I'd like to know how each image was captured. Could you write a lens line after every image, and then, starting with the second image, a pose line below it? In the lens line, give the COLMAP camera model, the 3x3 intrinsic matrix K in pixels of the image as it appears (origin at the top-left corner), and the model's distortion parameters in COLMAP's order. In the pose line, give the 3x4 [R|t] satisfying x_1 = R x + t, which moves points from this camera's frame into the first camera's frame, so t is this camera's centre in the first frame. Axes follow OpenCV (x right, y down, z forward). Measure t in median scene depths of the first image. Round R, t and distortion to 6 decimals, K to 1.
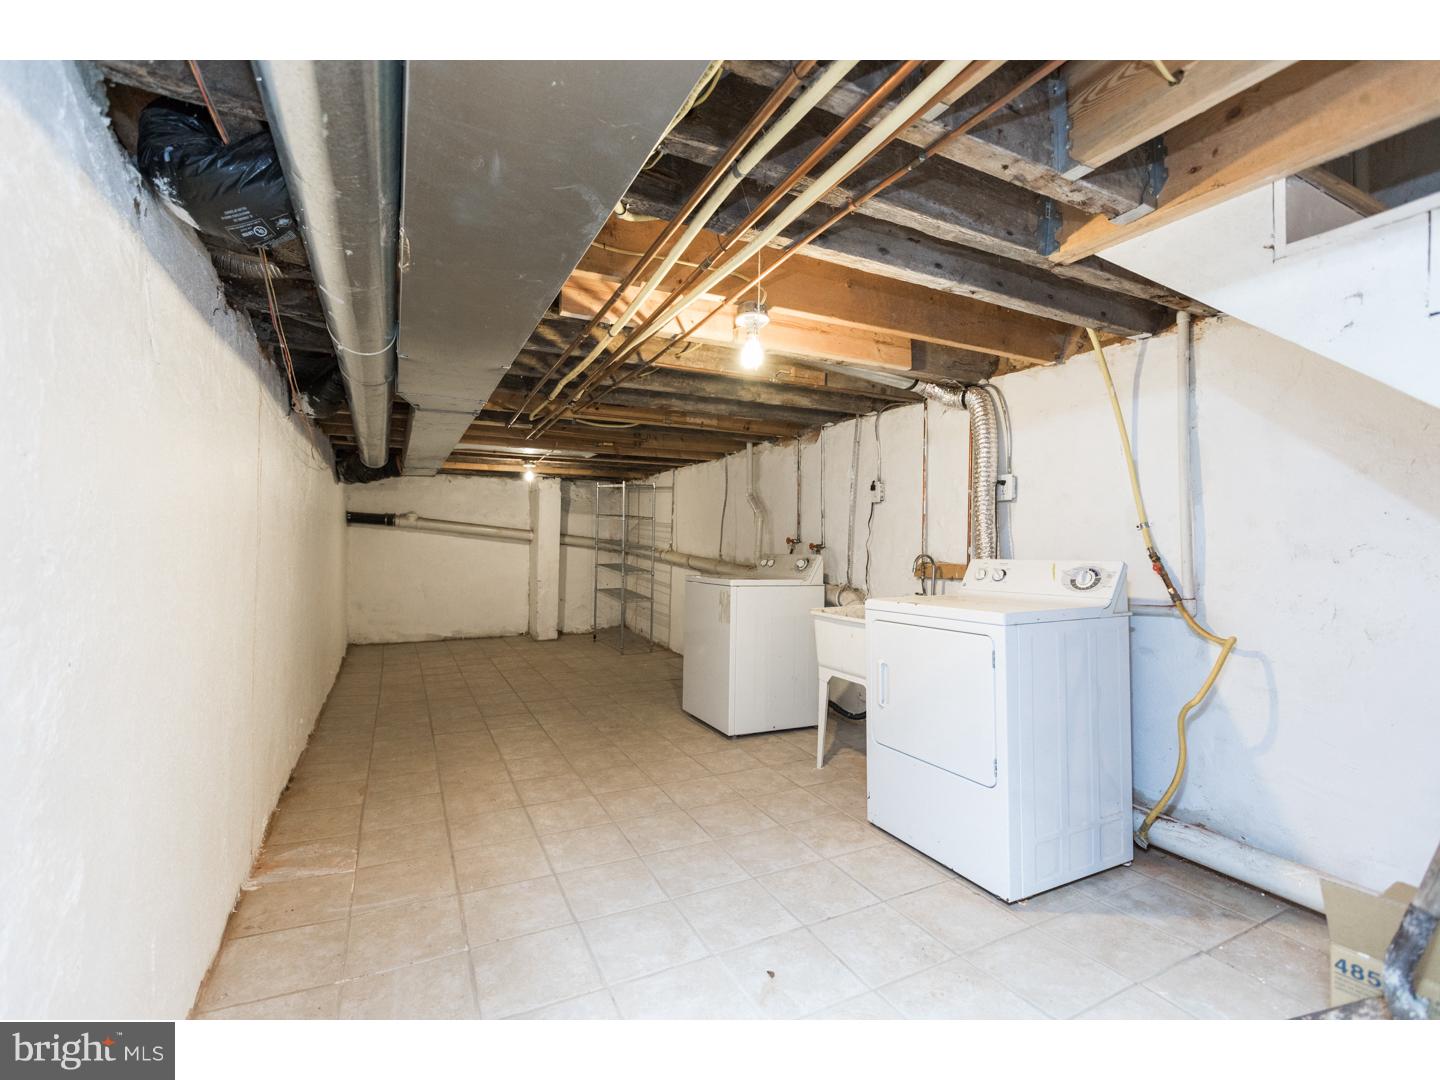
lens RADIAL K [[636.0, 0, 716.4], [0, 636.0, 541.3], [0, 0, 1]] dist [-0.000826, -0.000591]
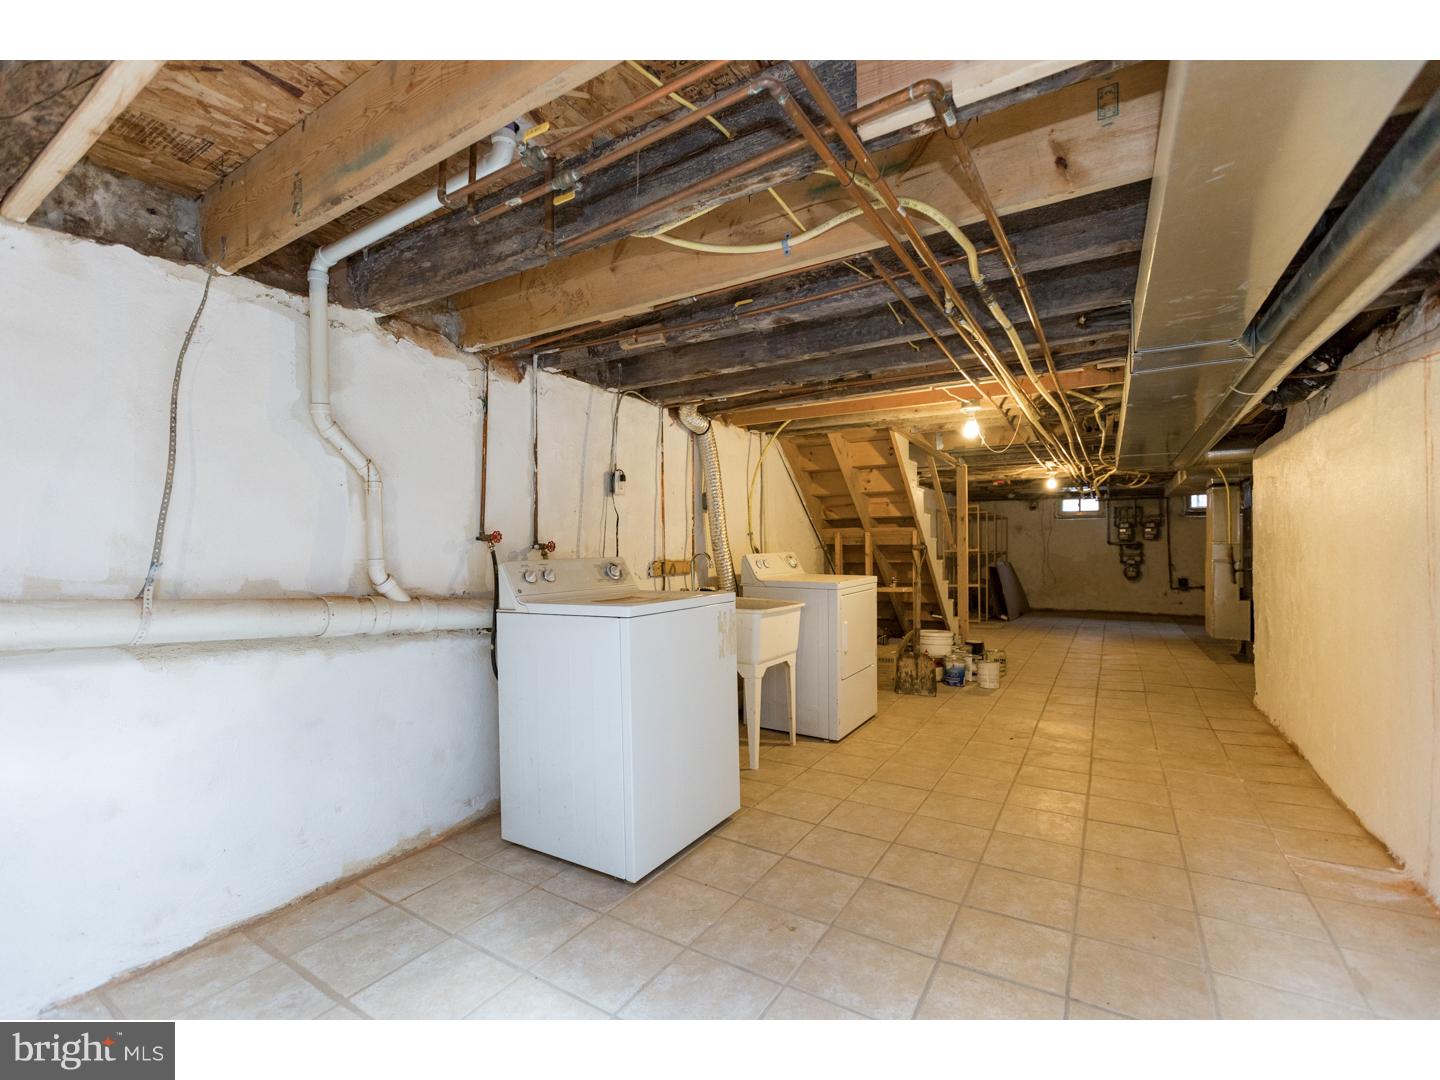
lens RADIAL K [[635.5, 0, 715.6], [0, 635.5, 545.2], [0, 0, 1]] dist [-0.001851, -0.000145]
pose [[-0.520394, -0.002682, 0.853922, -0.753241], [-0.000898, 0.999996, 0.002594, 0.006098], [-0.853926, 0.000583, -0.520395, 1.816445]]
